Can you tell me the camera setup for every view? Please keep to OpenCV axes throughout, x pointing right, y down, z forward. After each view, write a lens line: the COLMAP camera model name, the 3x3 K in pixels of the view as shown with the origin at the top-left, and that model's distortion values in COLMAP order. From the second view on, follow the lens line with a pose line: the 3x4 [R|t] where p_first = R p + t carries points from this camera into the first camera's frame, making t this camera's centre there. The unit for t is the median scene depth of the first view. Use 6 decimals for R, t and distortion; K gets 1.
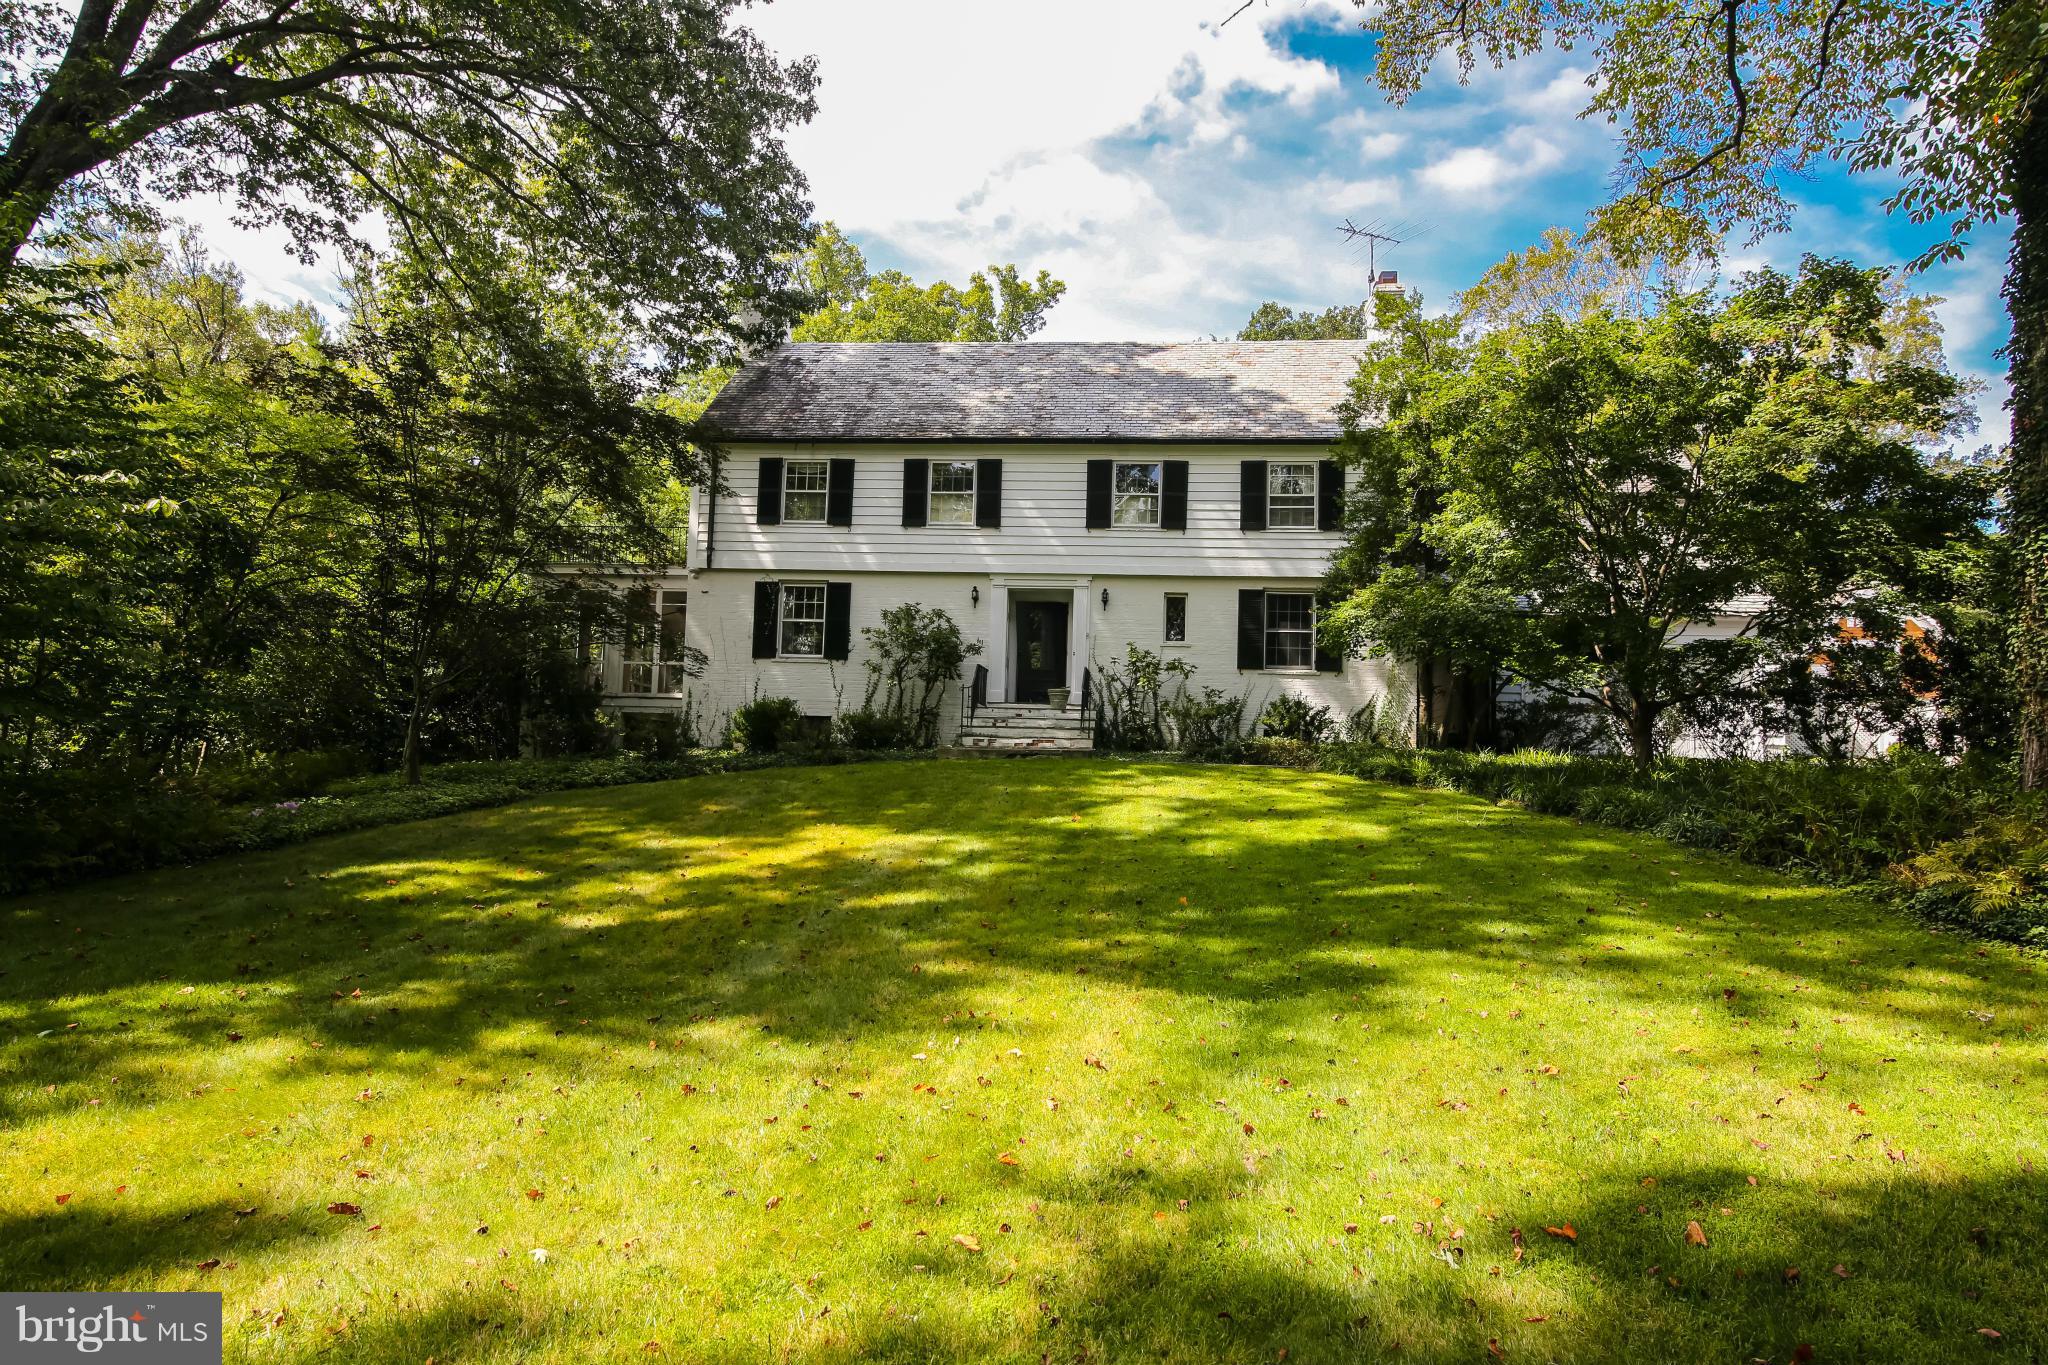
lens RADIAL K [[1303.7, 0, 1001.9], [0, 1303.7, 677.5], [0, 0, 1]] dist [0.002332, 0.000307]
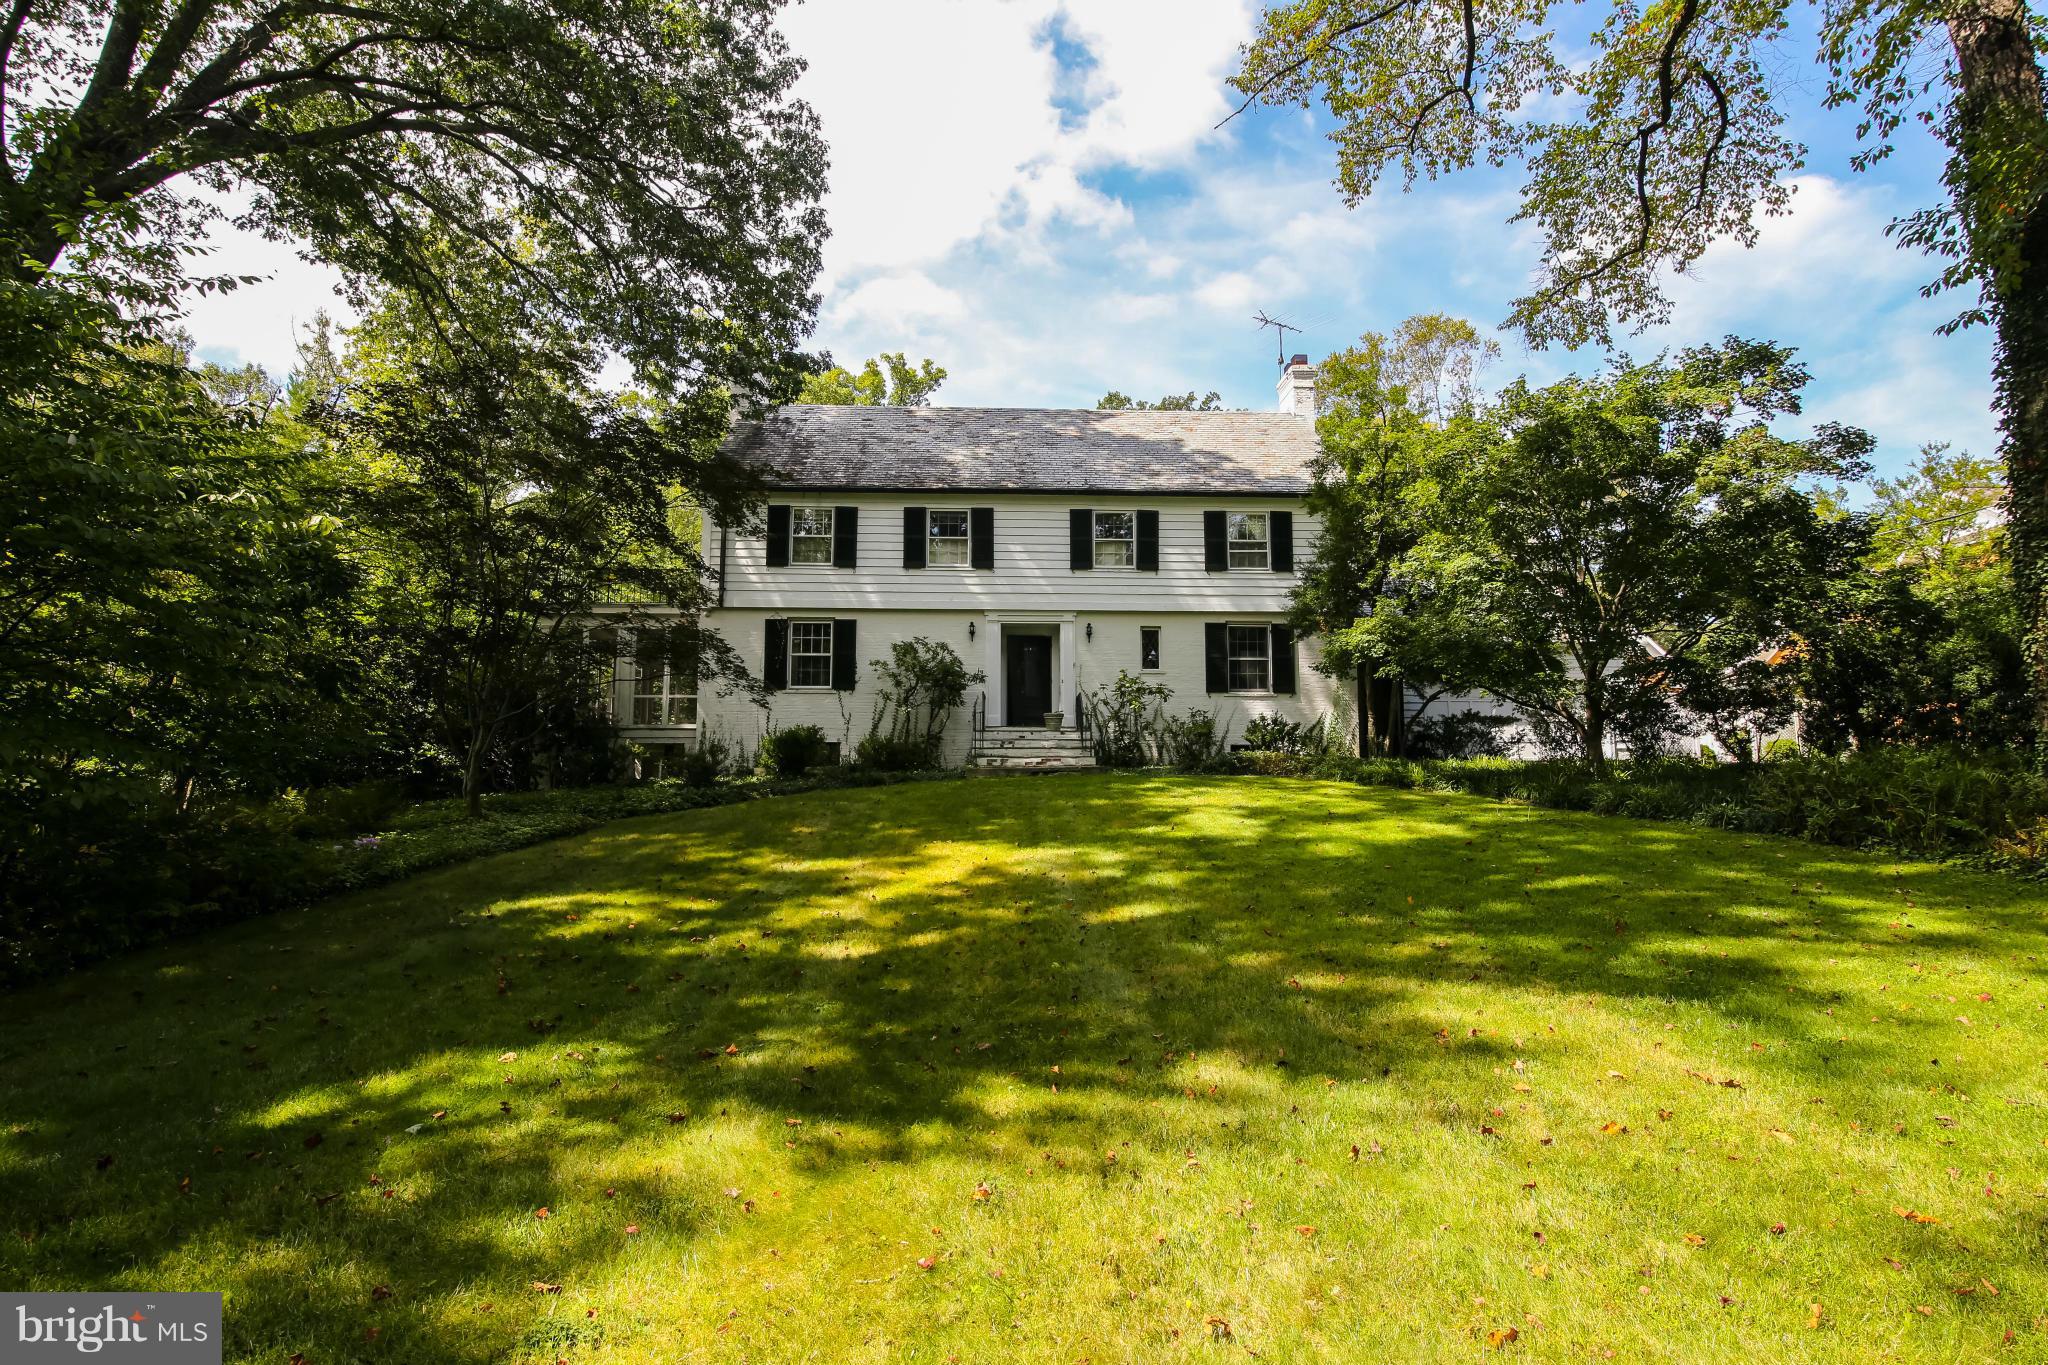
lens RADIAL K [[1075.5, 0, 934.5], [0, 1075.5, 681.3], [0, 0, 1]] dist [-0.006478, 0.000733]
pose [[0.988691, -0.013817, 0.149328, -0.191935], [0.018517, 0.999374, -0.030129, 0.007476], [-0.148819, 0.032553, 0.988329, 0.105211]]
